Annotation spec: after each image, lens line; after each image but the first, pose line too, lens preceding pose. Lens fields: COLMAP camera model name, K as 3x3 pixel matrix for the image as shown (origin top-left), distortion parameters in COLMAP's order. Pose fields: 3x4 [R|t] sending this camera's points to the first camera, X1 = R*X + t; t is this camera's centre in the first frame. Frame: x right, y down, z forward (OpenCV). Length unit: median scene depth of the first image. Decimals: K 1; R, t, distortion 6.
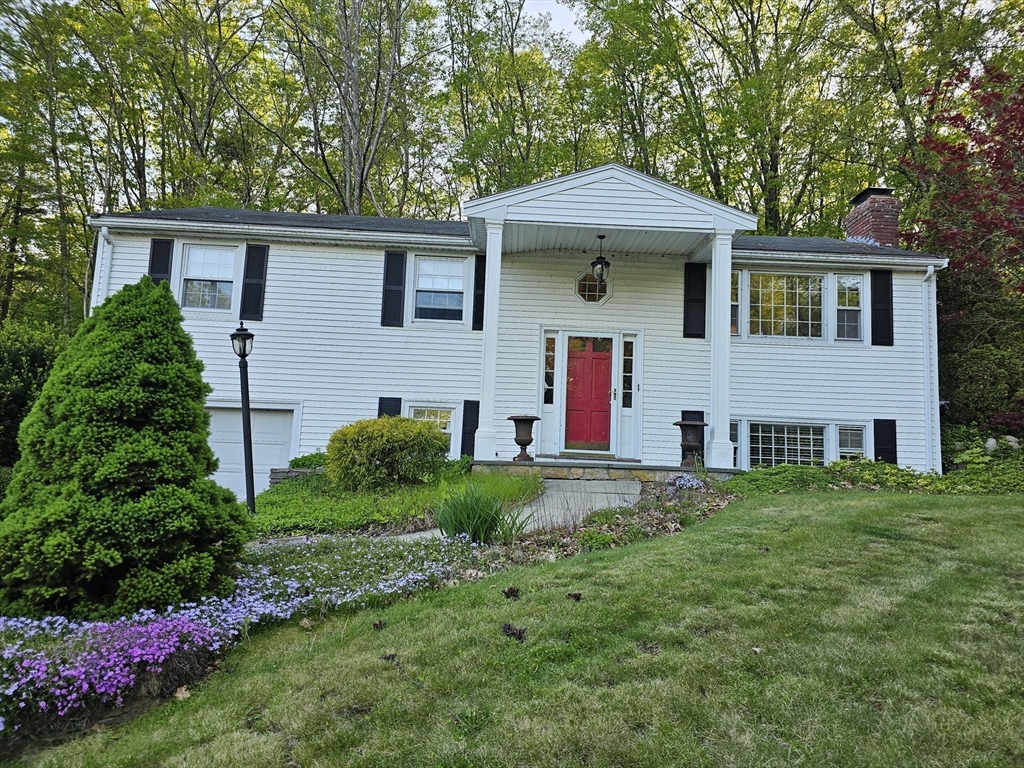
lens RADIAL K [[670.1, 0, 512.0], [0, 670.1, 384.0], [0, 0, 1]] dist [0.078771, -0.088488]
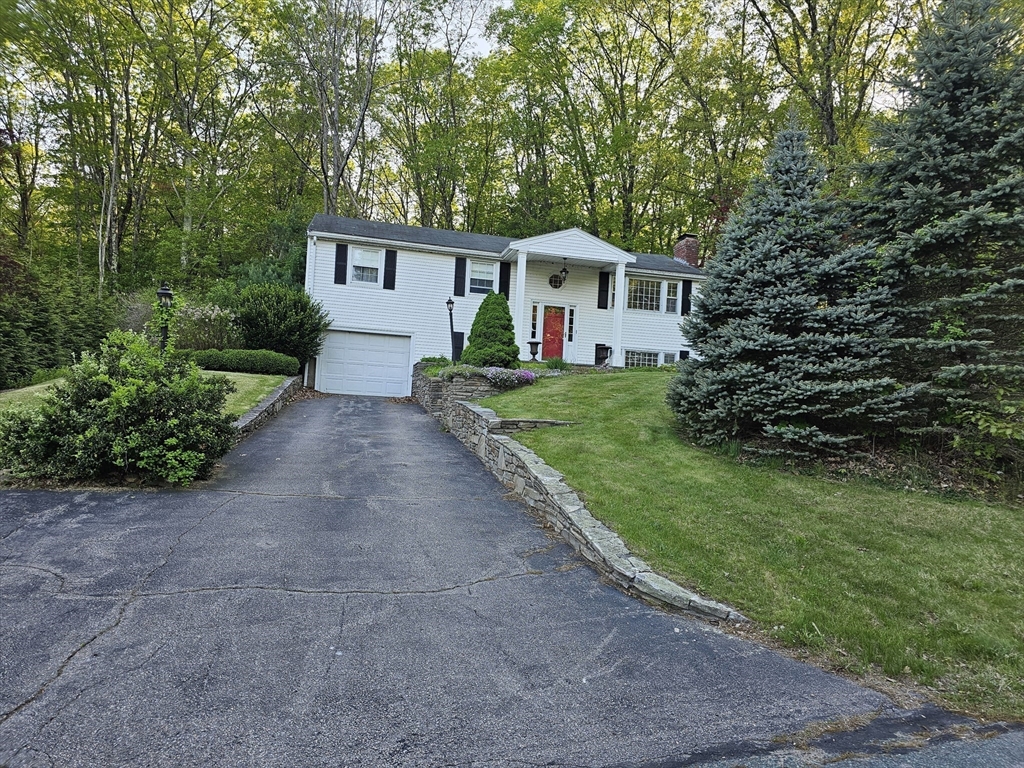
lens RADIAL K [[670.1, 0, 512.0], [0, 670.1, 384.0], [0, 0, 1]] dist [0.078771, -0.088488]
pose [[0.975718, 0.021758, 0.217949, -0.444357], [-0.035506, 0.997605, 0.059365, 0.048974], [-0.216136, -0.065662, 0.974153, -0.960076]]
